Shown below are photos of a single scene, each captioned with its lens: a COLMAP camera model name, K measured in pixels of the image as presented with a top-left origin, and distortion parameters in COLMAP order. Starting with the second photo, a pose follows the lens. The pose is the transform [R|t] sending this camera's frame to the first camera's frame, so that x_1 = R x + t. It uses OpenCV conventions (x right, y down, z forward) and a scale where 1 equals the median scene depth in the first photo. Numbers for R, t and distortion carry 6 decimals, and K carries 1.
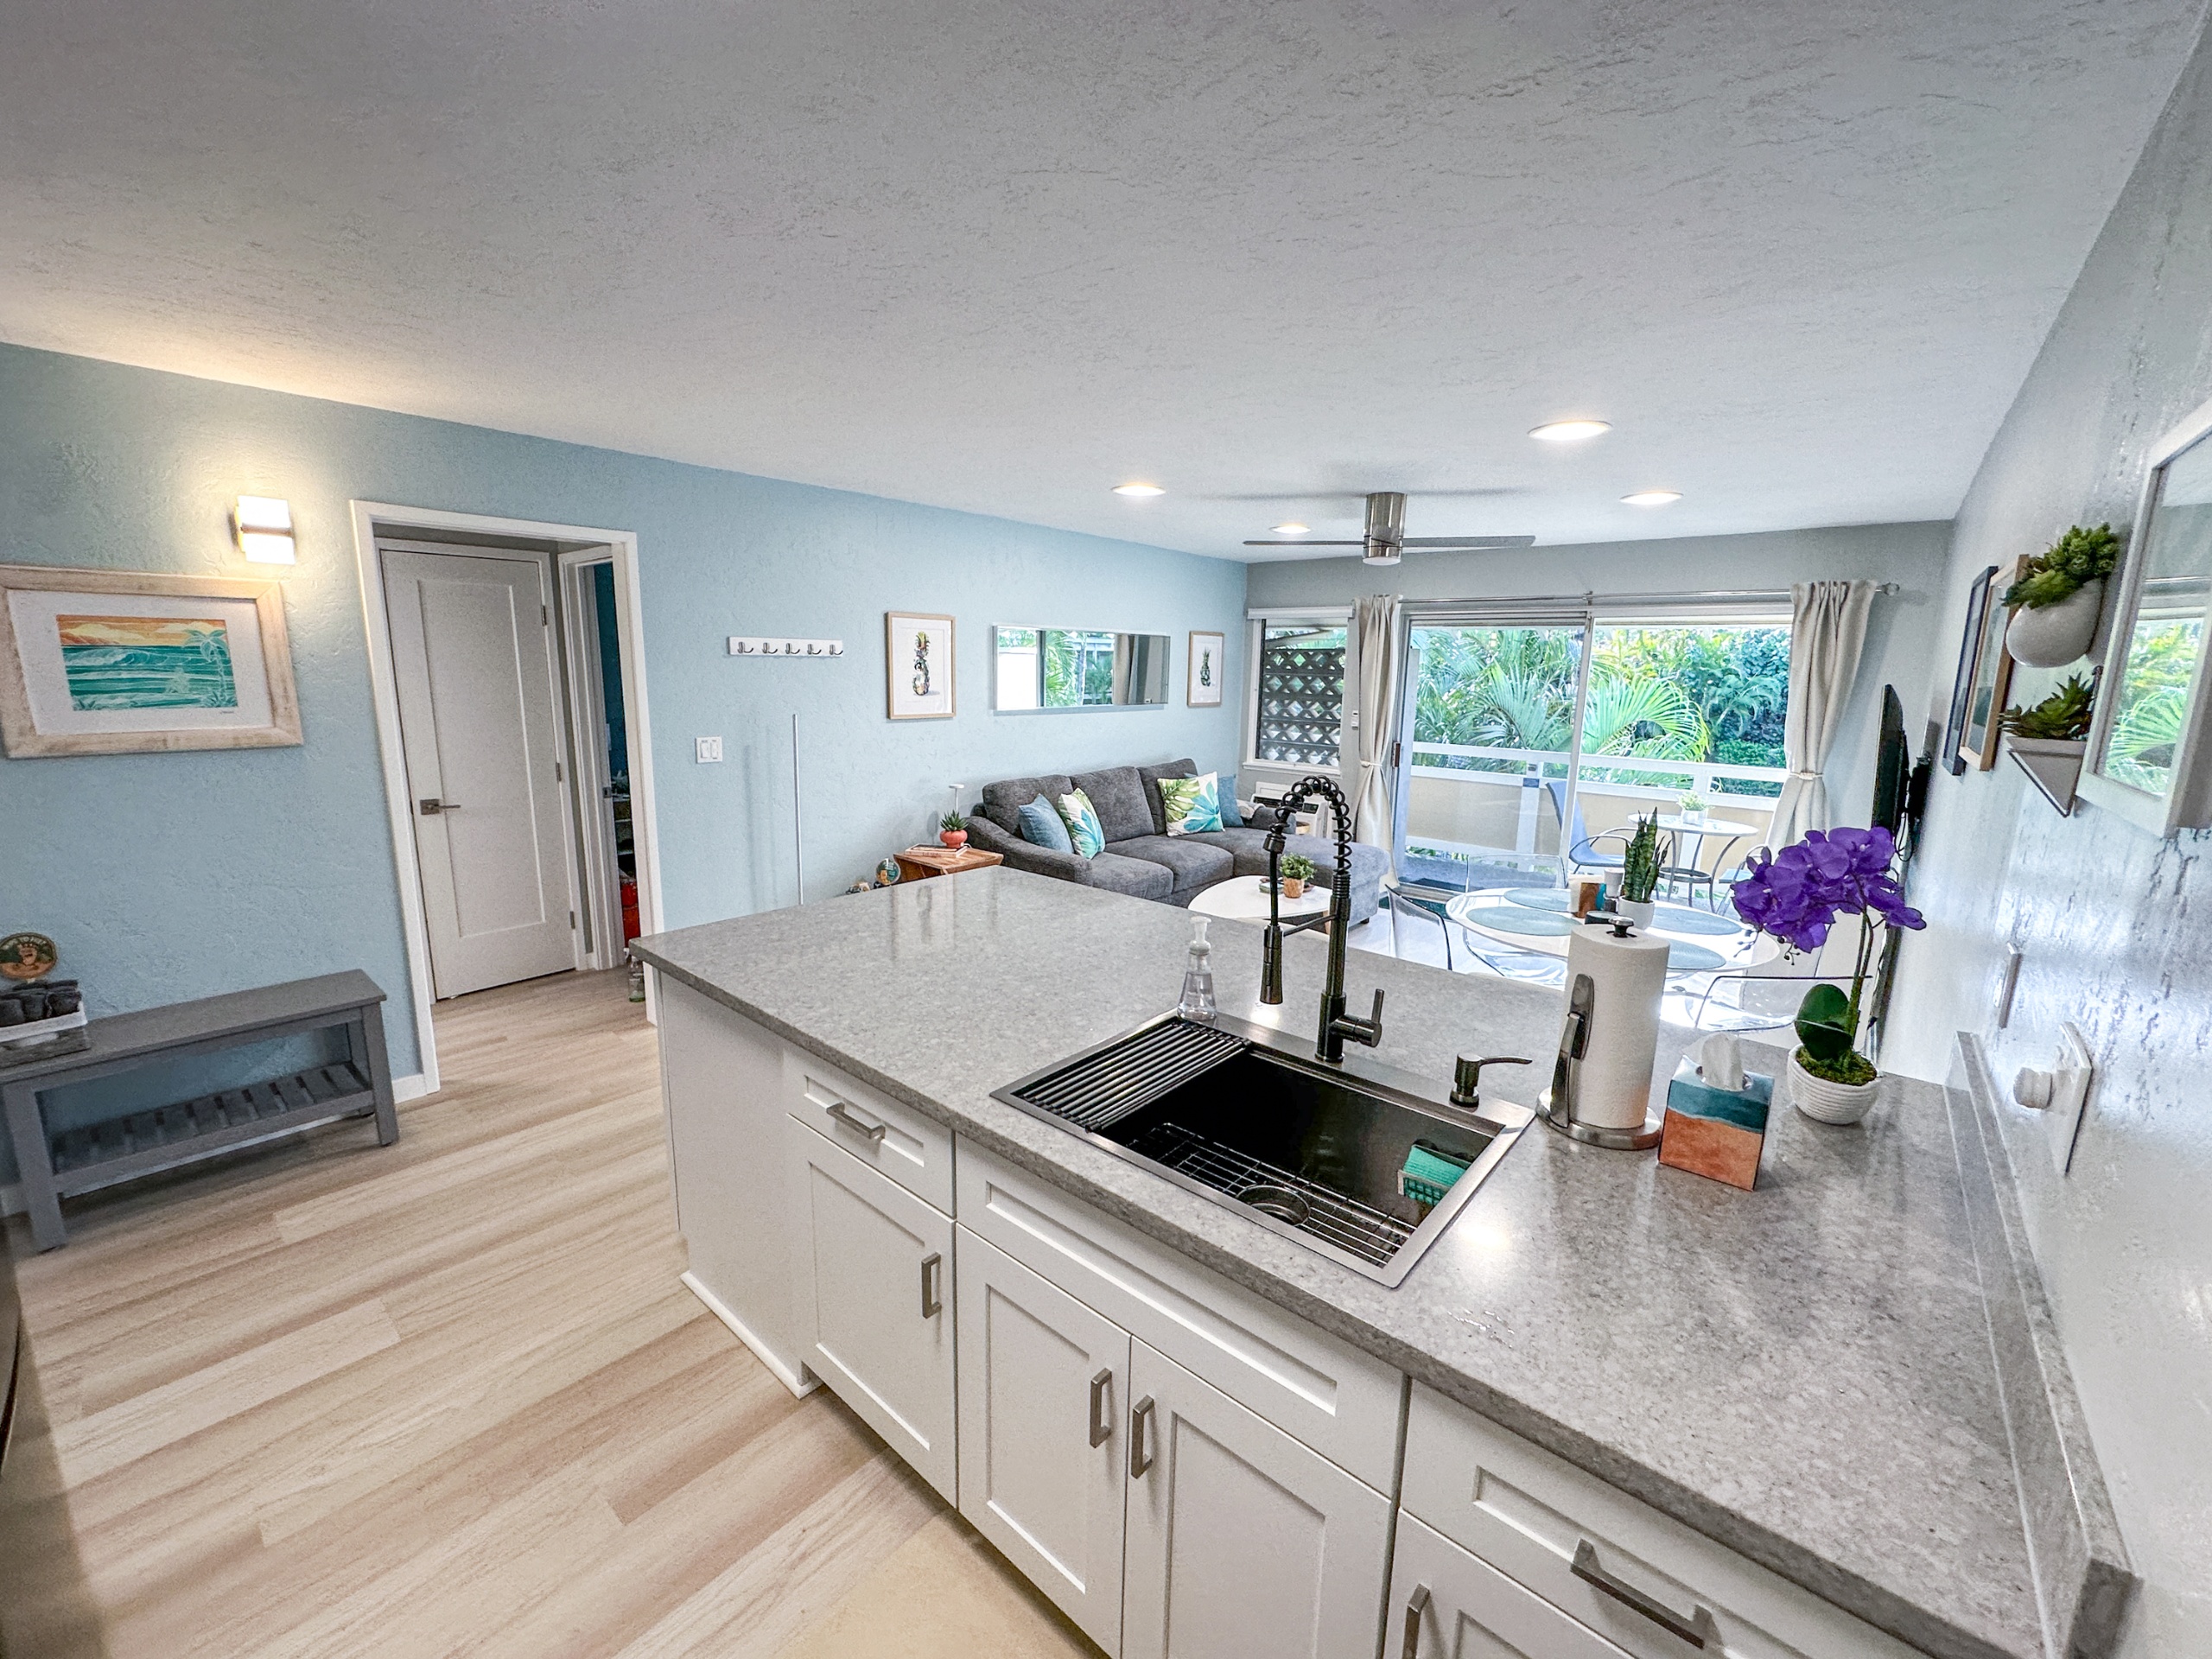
lens RADIAL K [[891.9, 0, 1100.0], [0, 891.9, 828.6], [0, 0, 1]] dist [-0.017591, 0.004733]
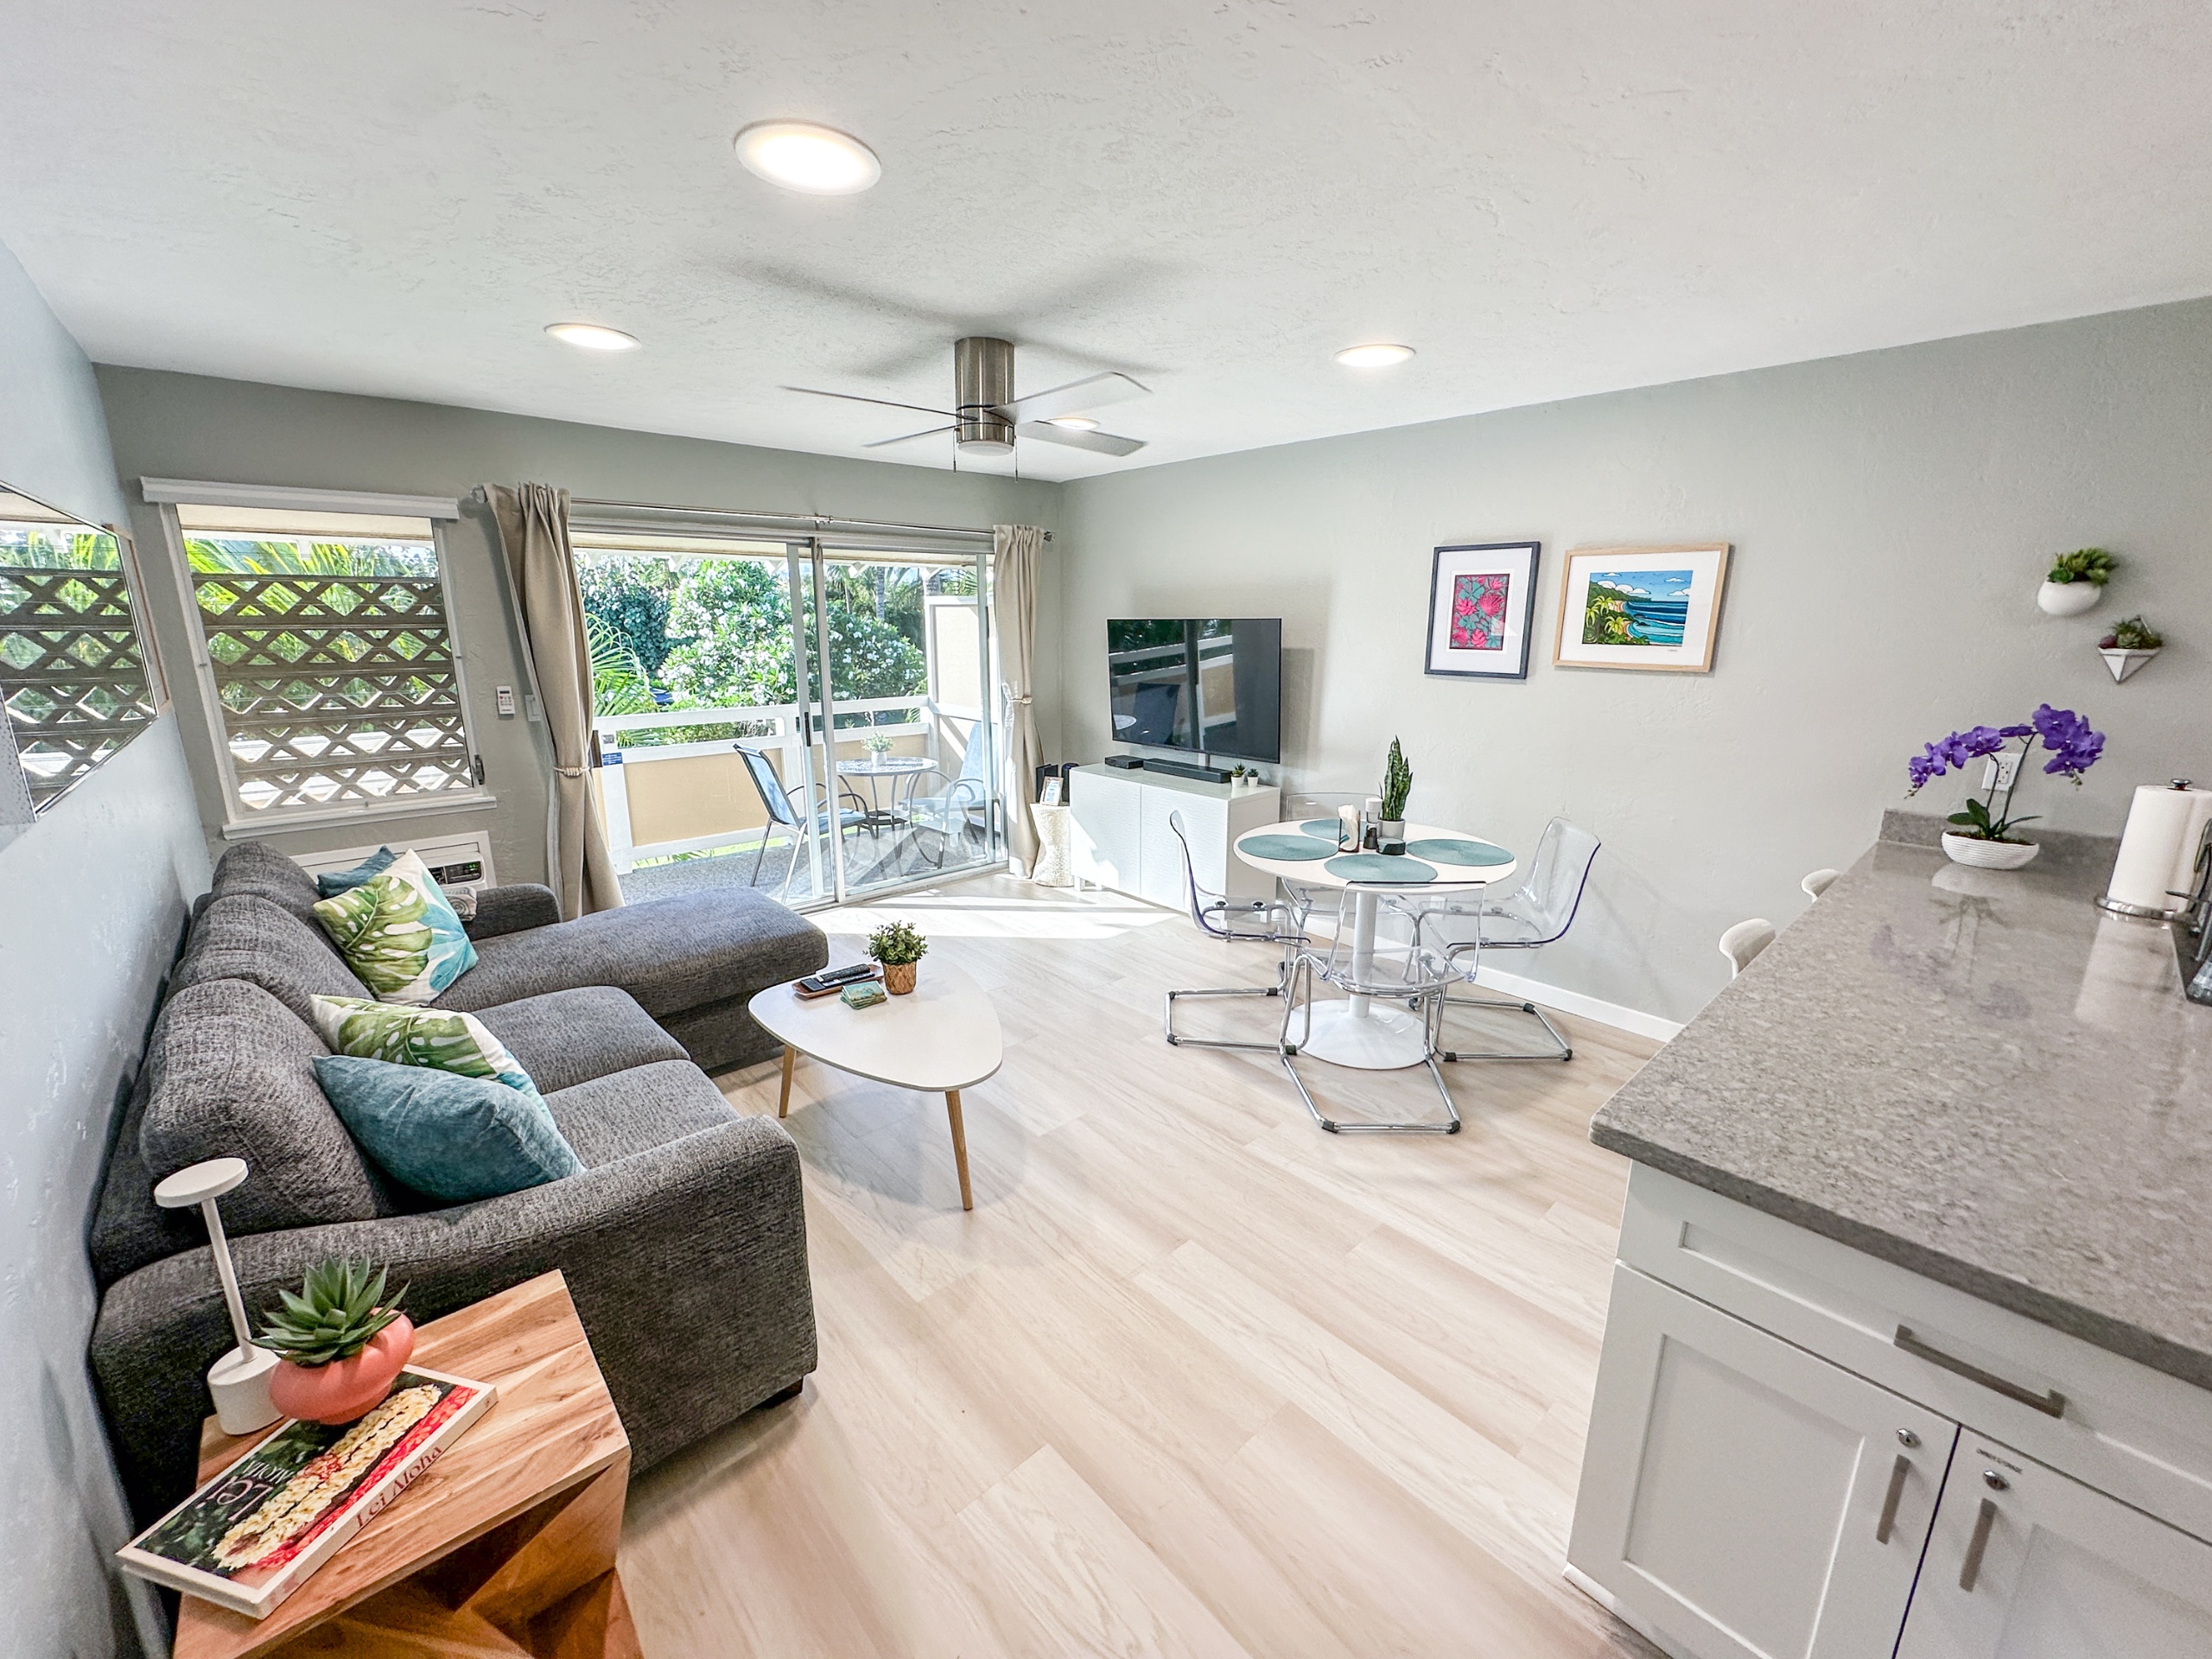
lens RADIAL K [[891.9, 0, 1100.0], [0, 891.9, 828.6], [0, 0, 1]] dist [-0.017591, 0.004733]
pose [[0.120579, -0.251065, 0.960431, -0.329893], [0.178259, 0.957240, 0.227851, -0.145292], [-0.976568, 0.143731, 0.160178, 0.744042]]
